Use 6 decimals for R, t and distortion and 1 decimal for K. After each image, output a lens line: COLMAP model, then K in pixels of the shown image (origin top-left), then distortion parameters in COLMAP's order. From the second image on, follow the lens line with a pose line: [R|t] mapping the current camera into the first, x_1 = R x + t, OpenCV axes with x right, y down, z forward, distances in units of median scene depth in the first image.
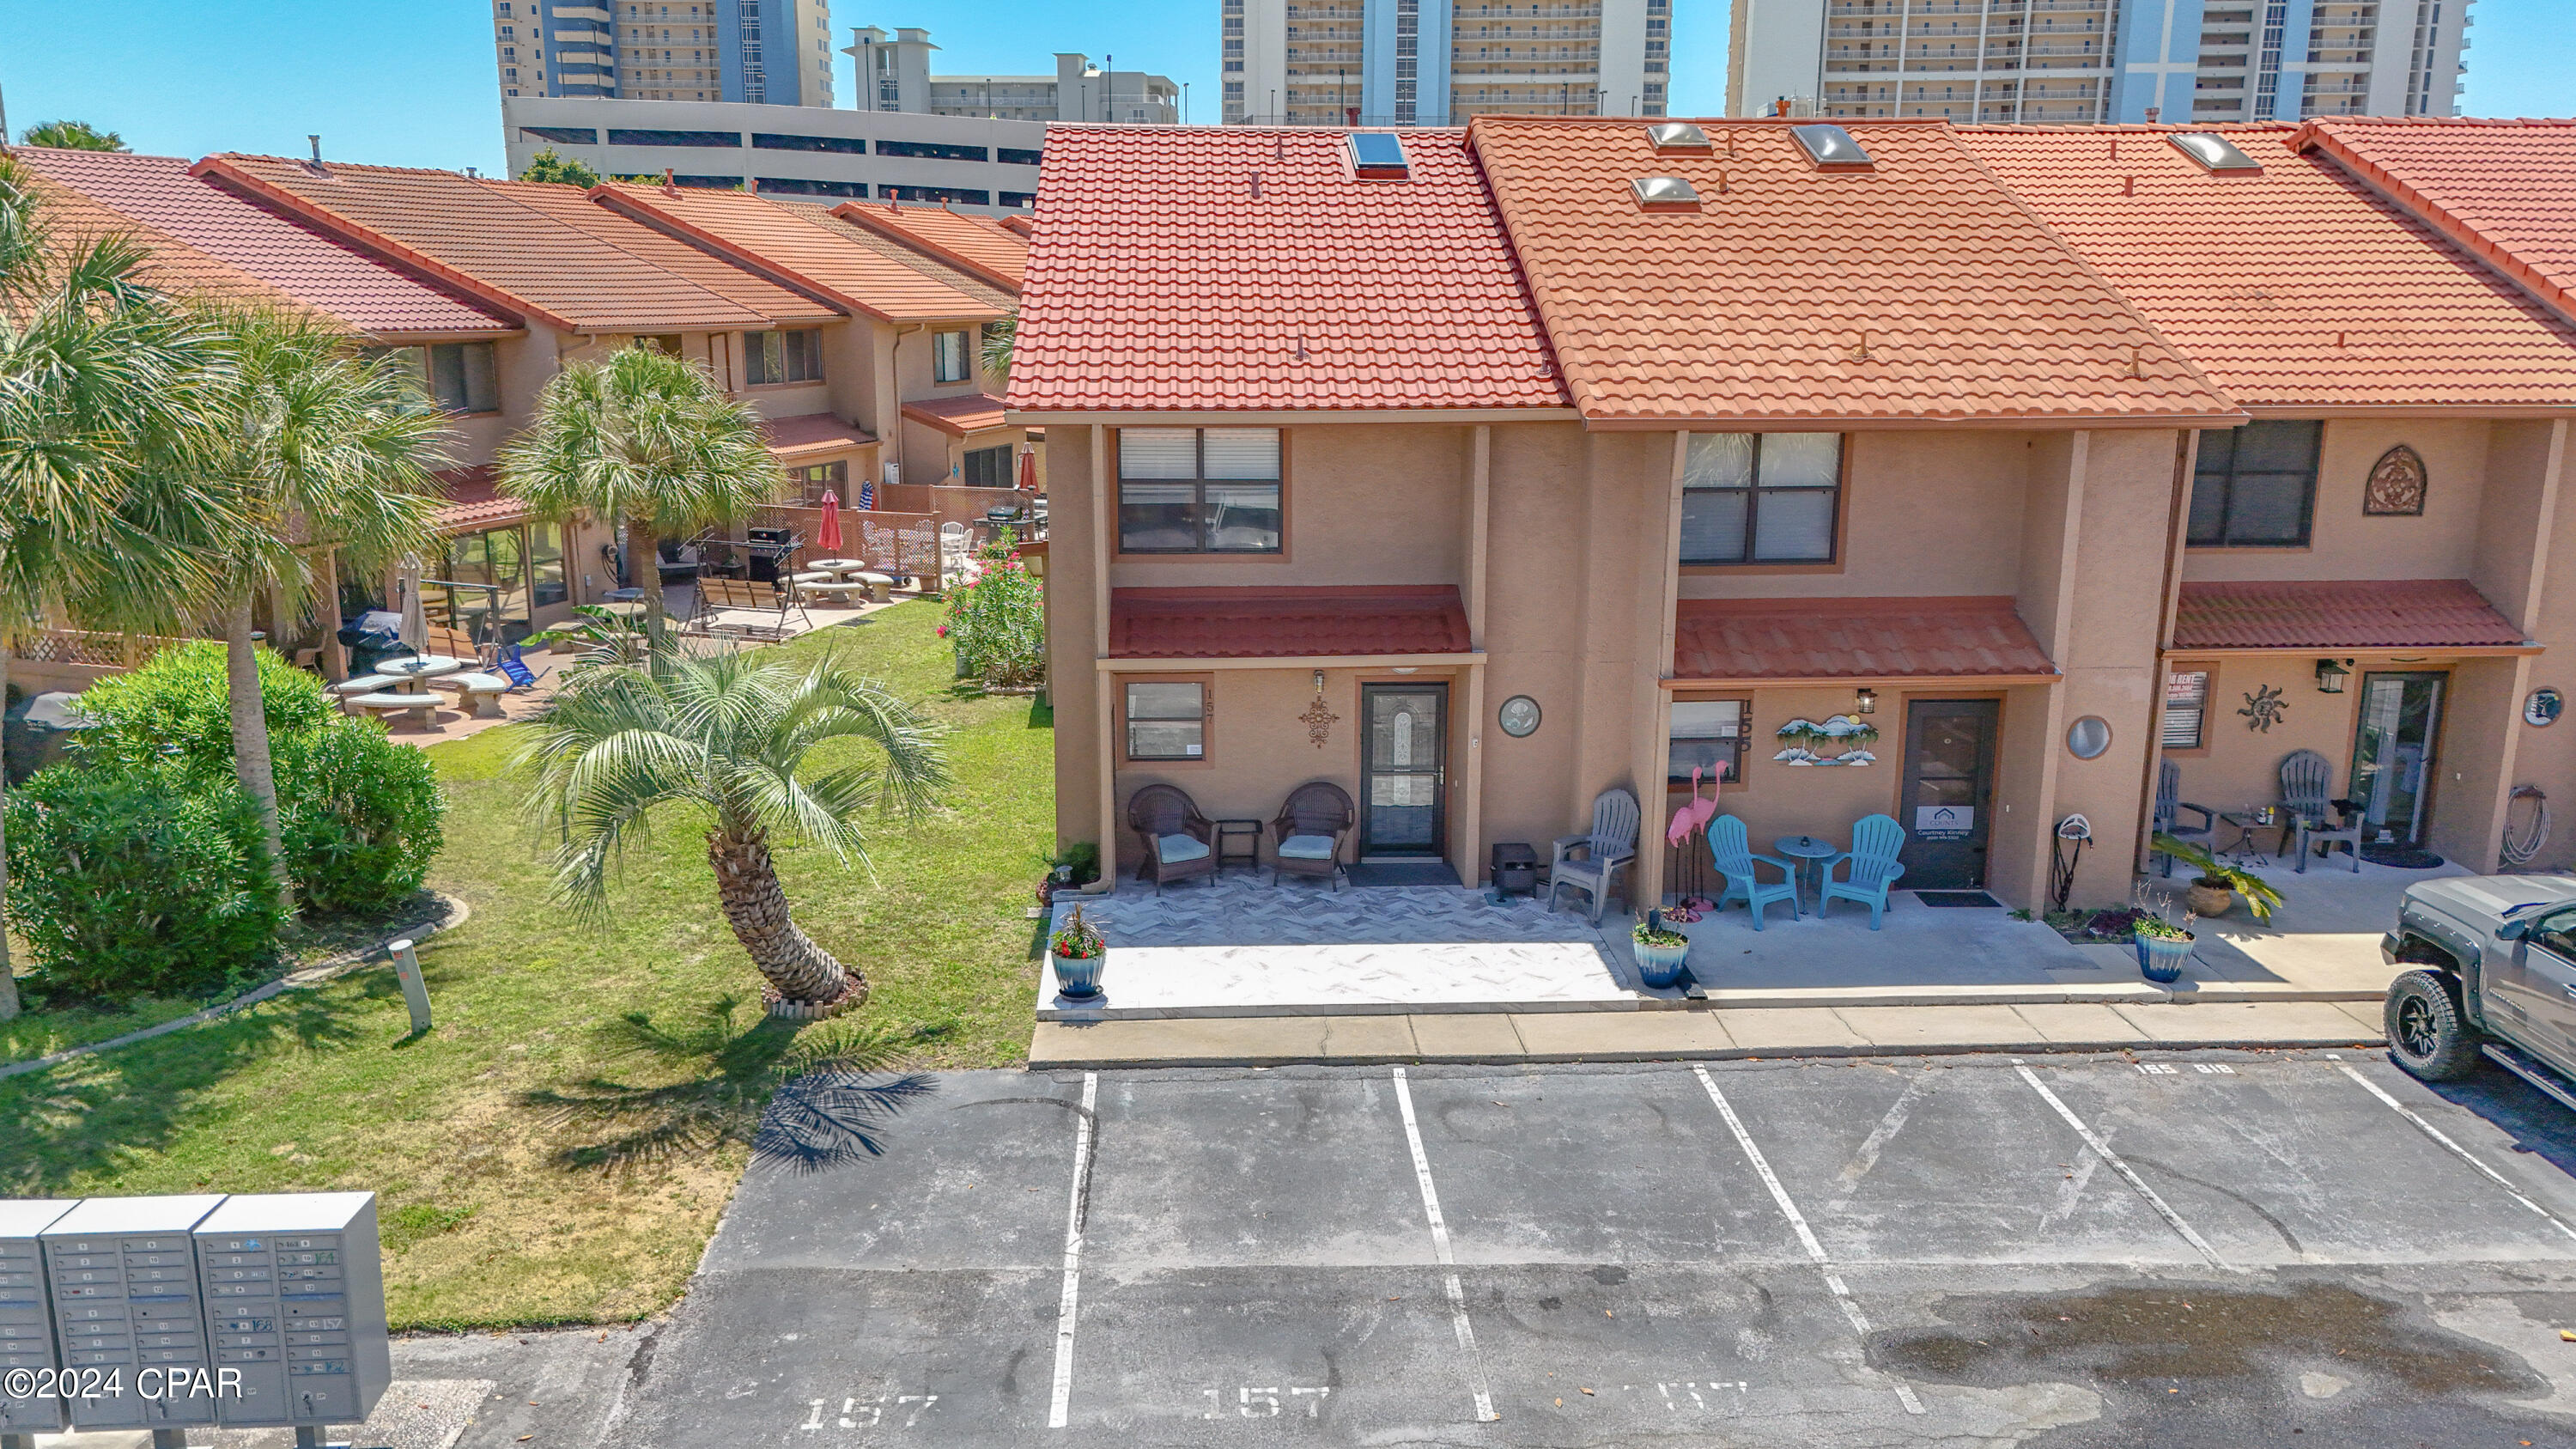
lens RADIAL K [[1877.1, 0, 1288.0], [0, 1877.1, 724.5], [0, 0, 1]] dist [0.078210, -0.079653]
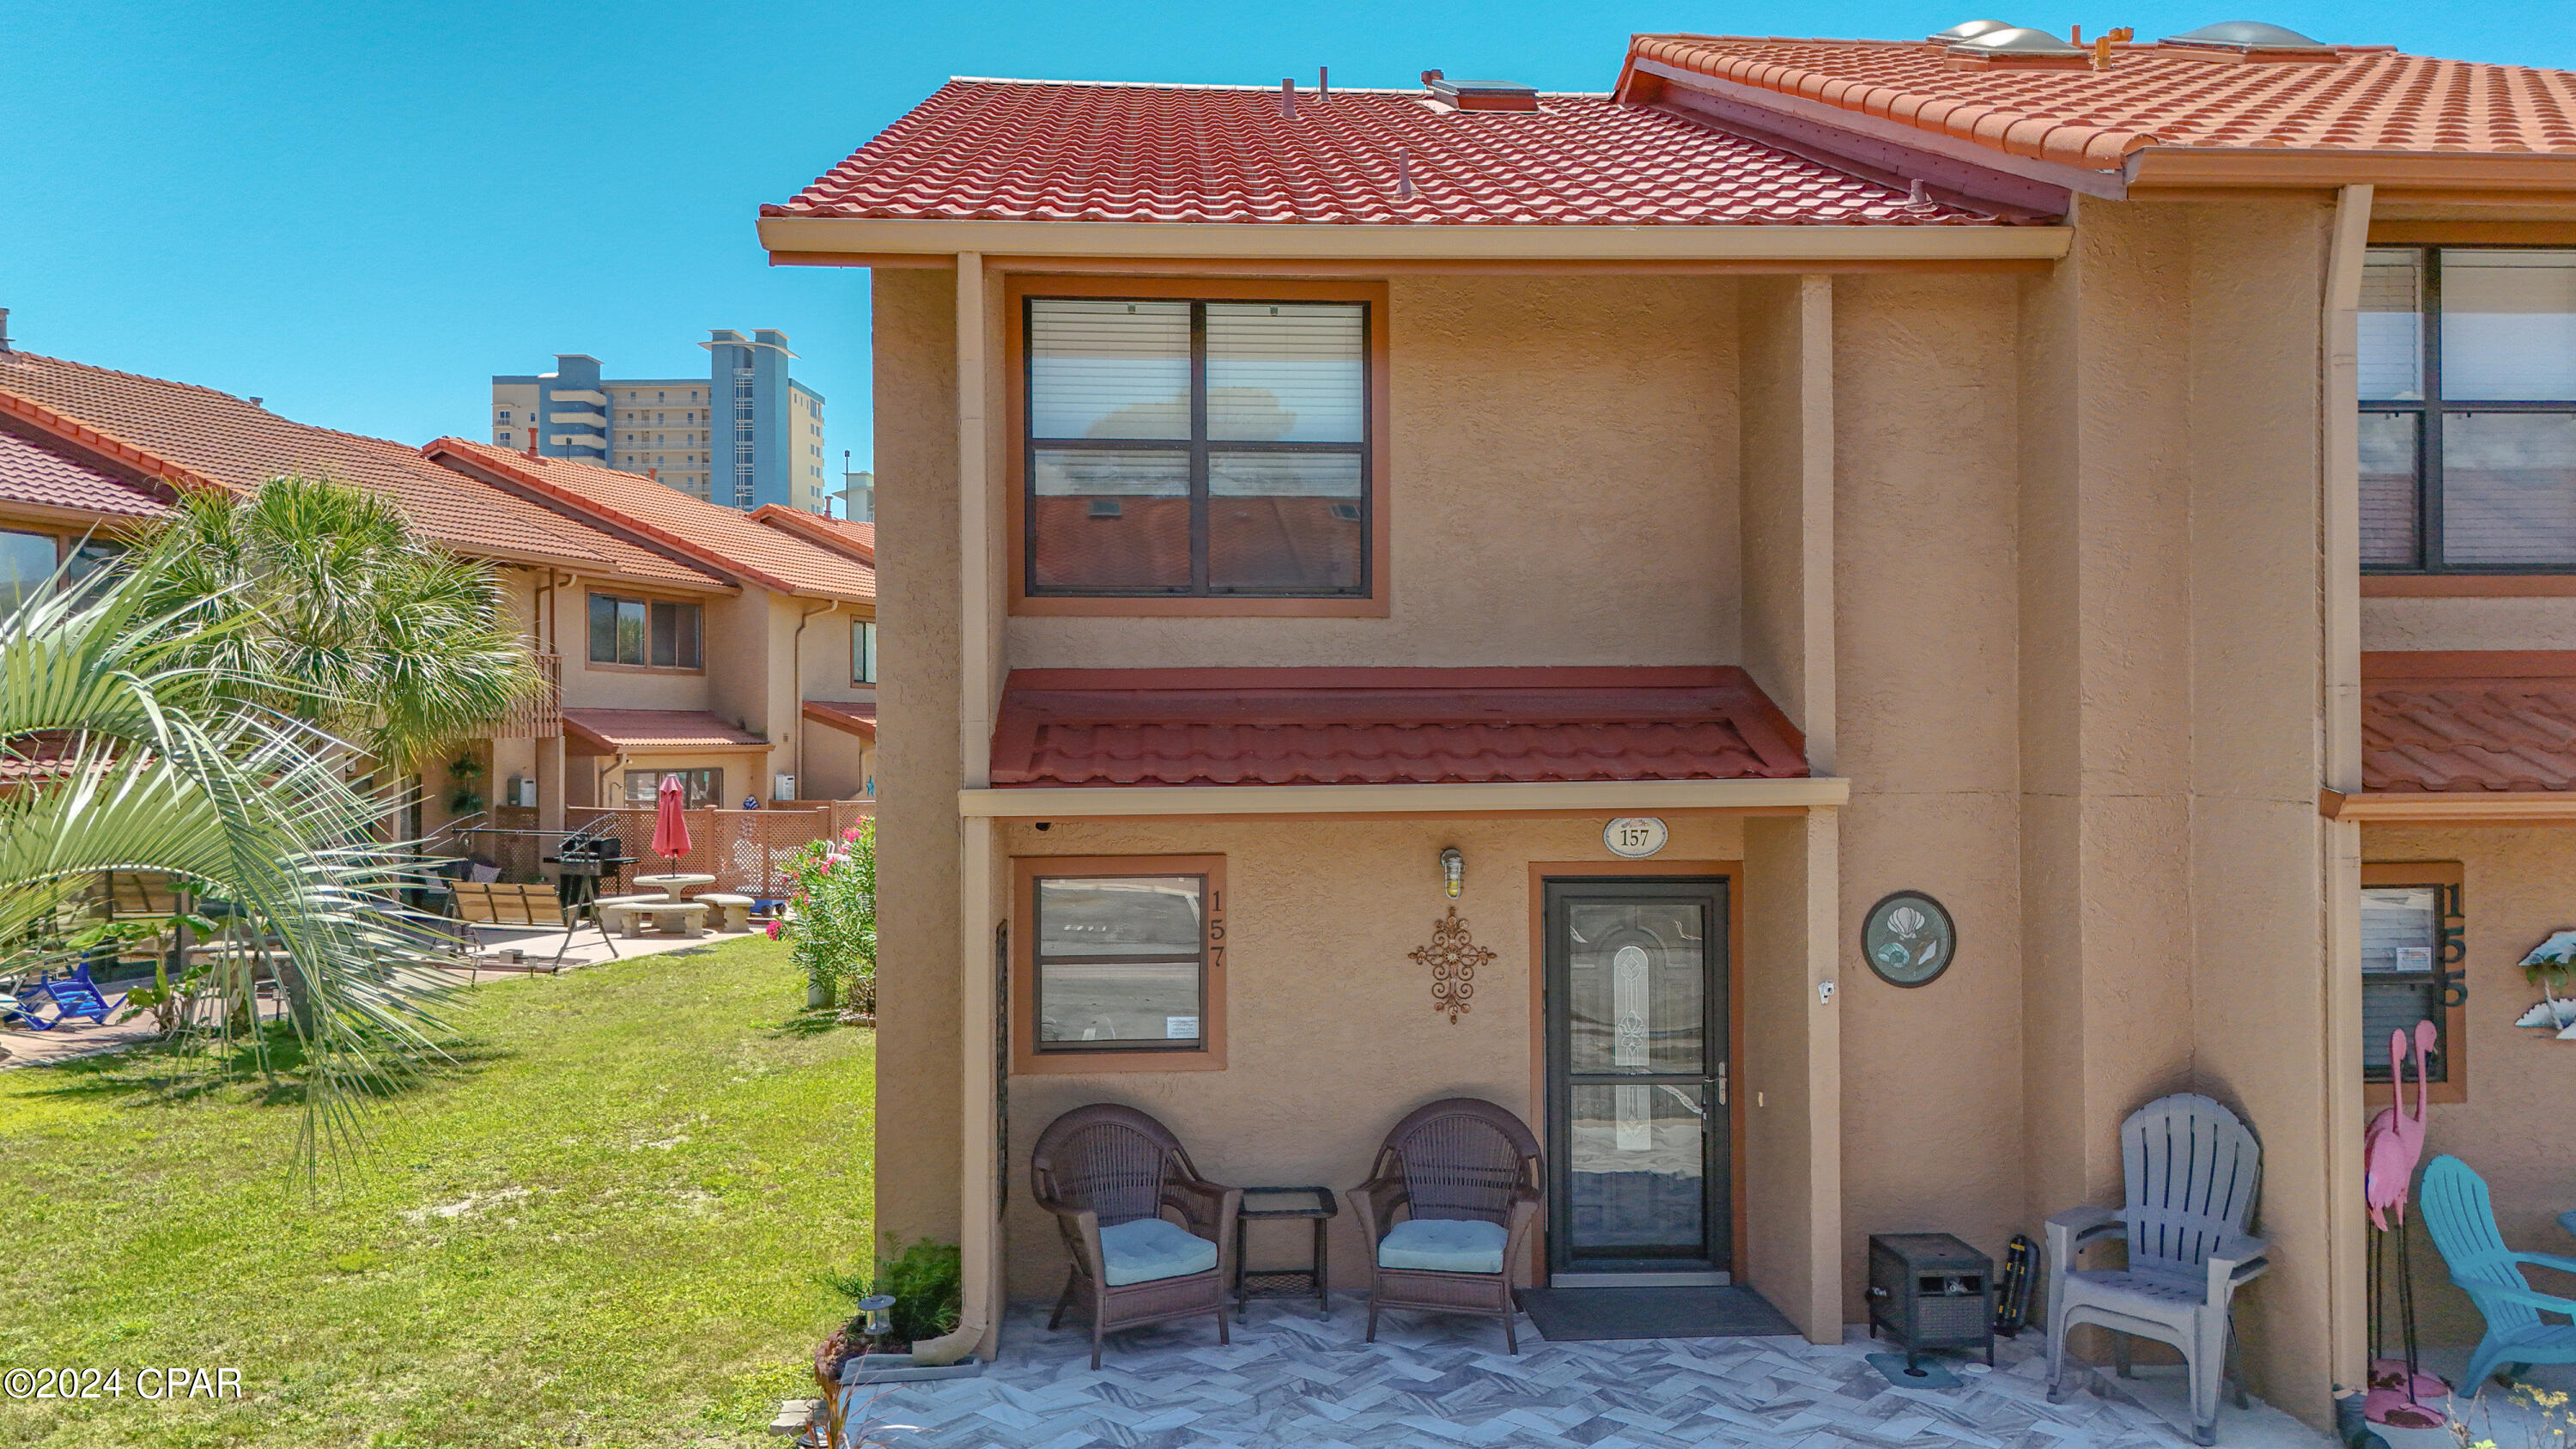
lens RADIAL K [[1887.4, 0, 1290.6], [0, 1887.4, 710.1], [0, 0, 1]] dist [0.063441, -0.061076]
pose [[0.999910, -0.007170, 0.011315, -0.032428], [0.009666, 0.970975, -0.238986, 0.055487], [-0.009273, 0.239074, 0.970957, 0.608130]]
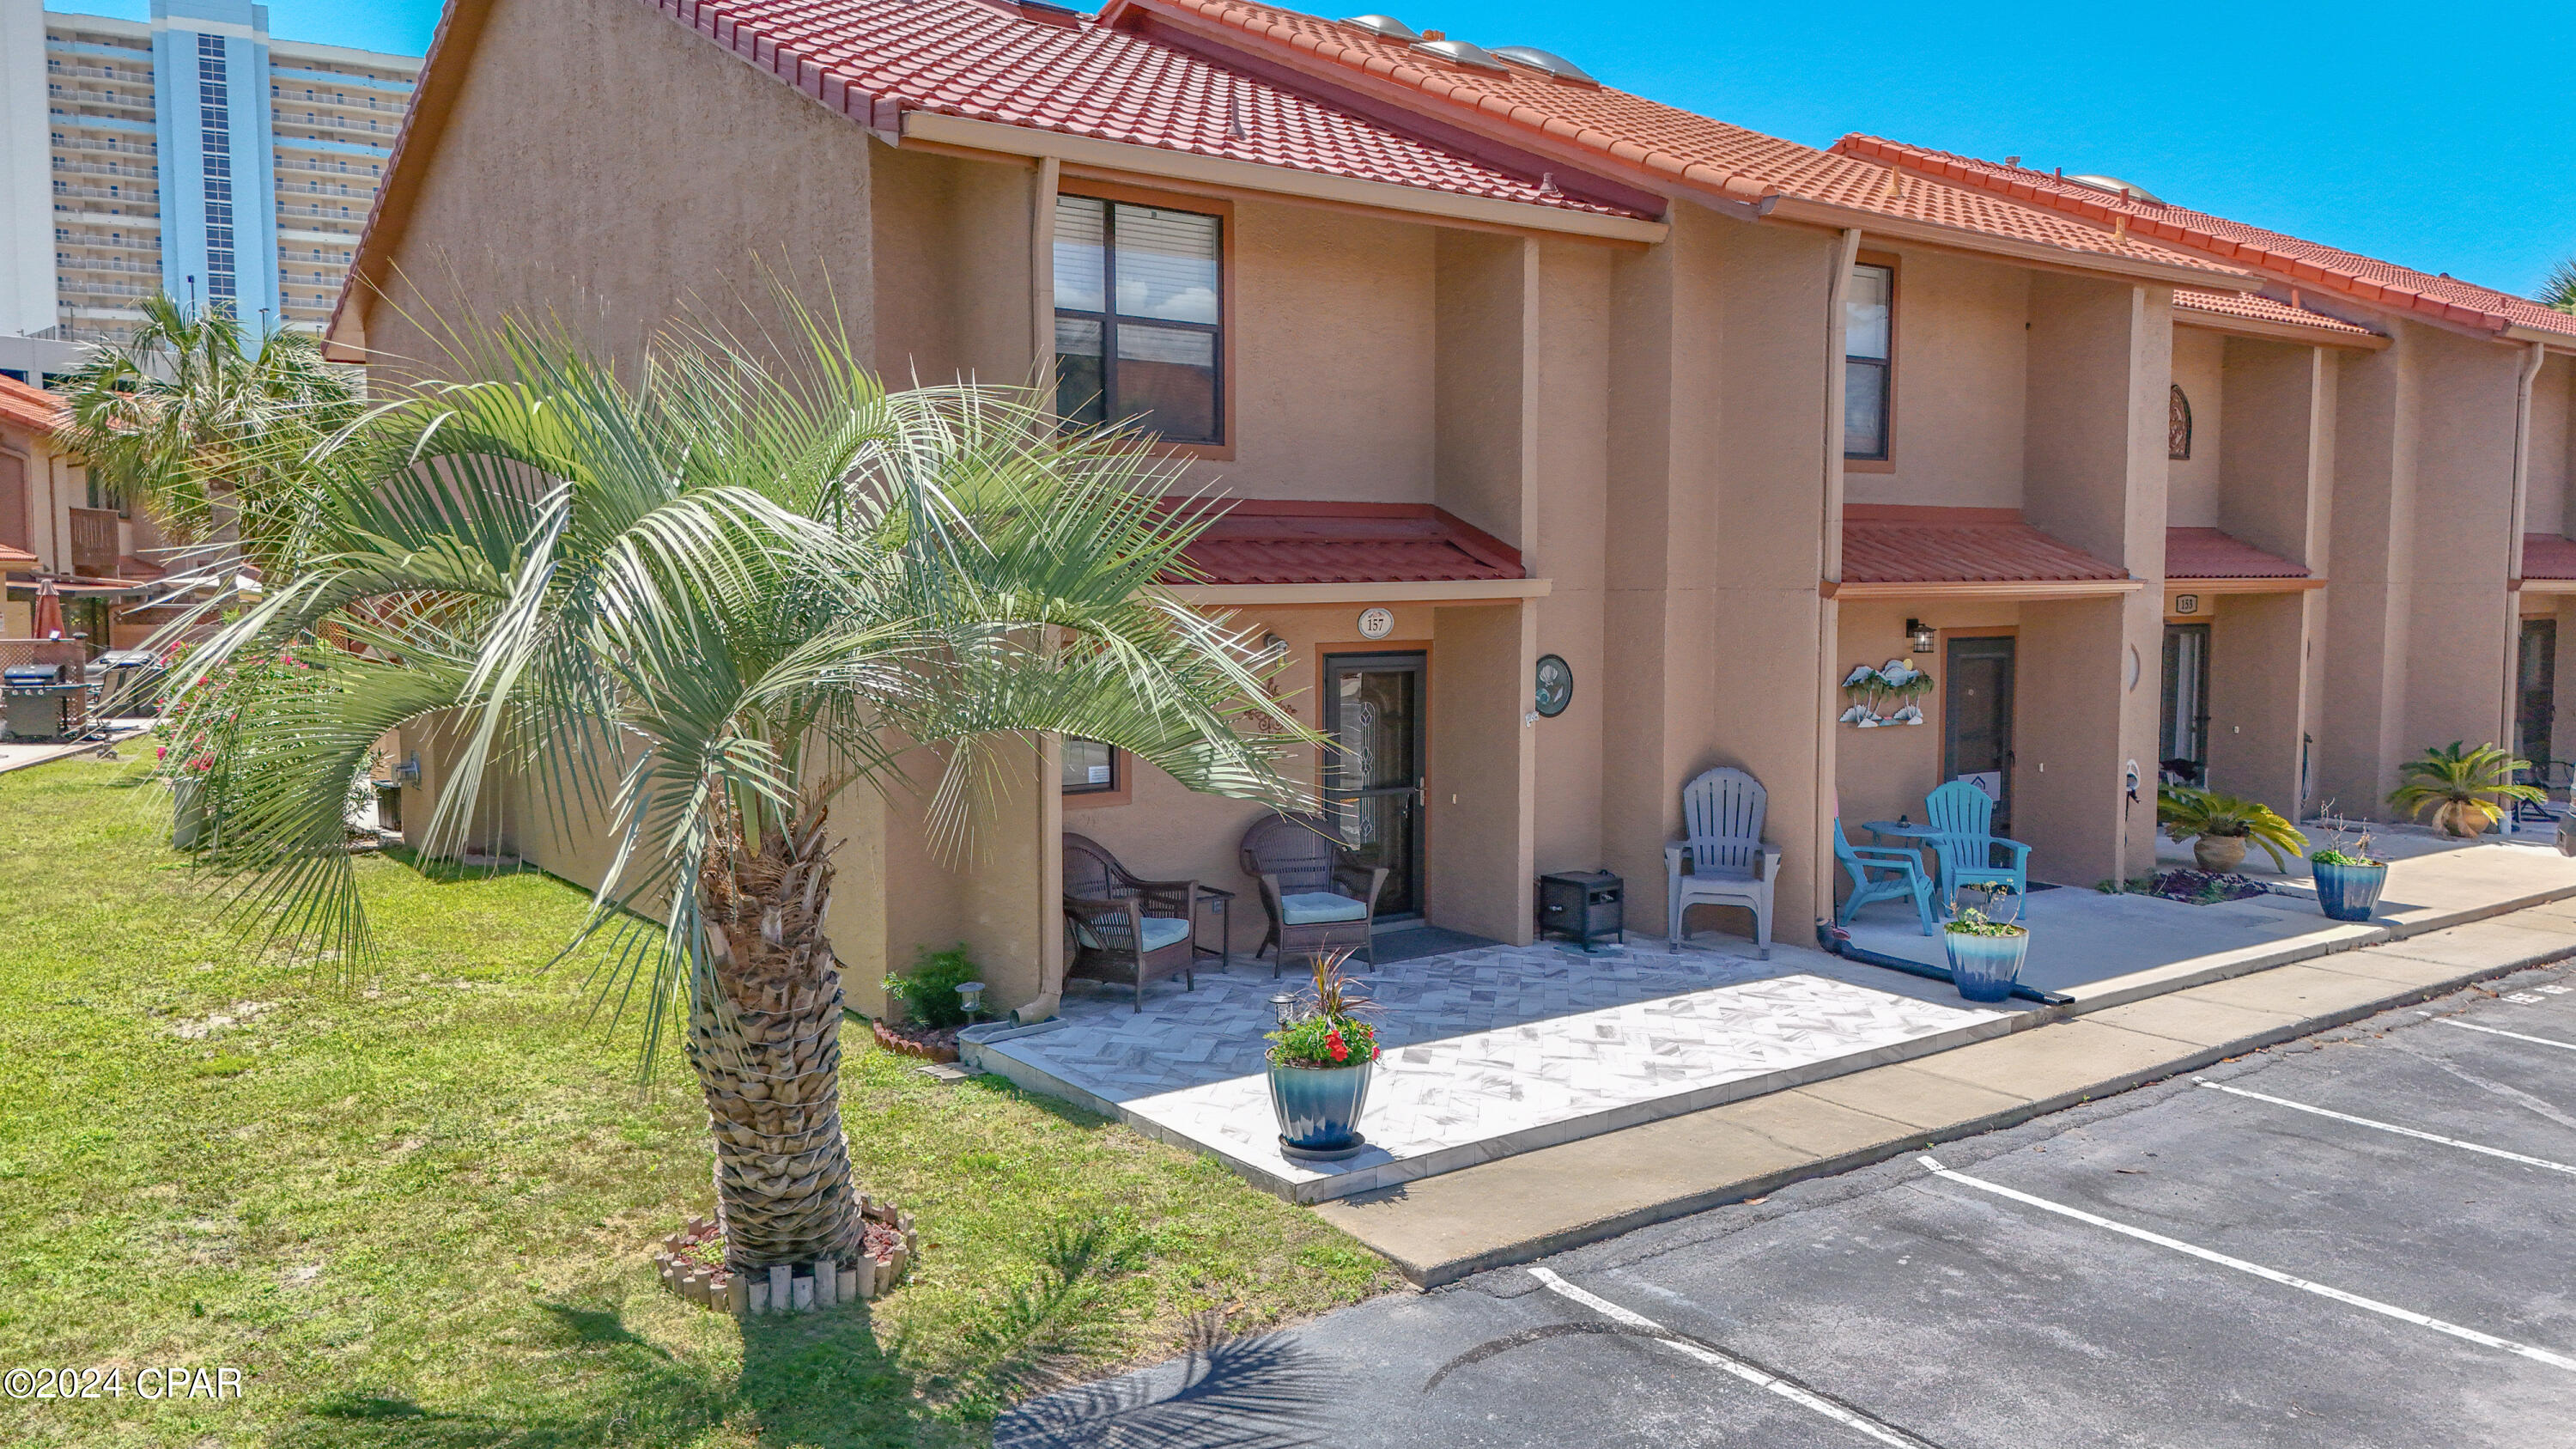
lens RADIAL K [[1883.8, 0, 1288.0], [0, 1883.8, 724.5], [0, 0, 1]] dist [0.067408, -0.051953]
pose [[0.833876, -0.047251, 0.549926, -0.375550], [0.129053, 0.985403, -0.111020, 0.082209], [-0.536653, 0.163547, 0.827802, 0.537464]]
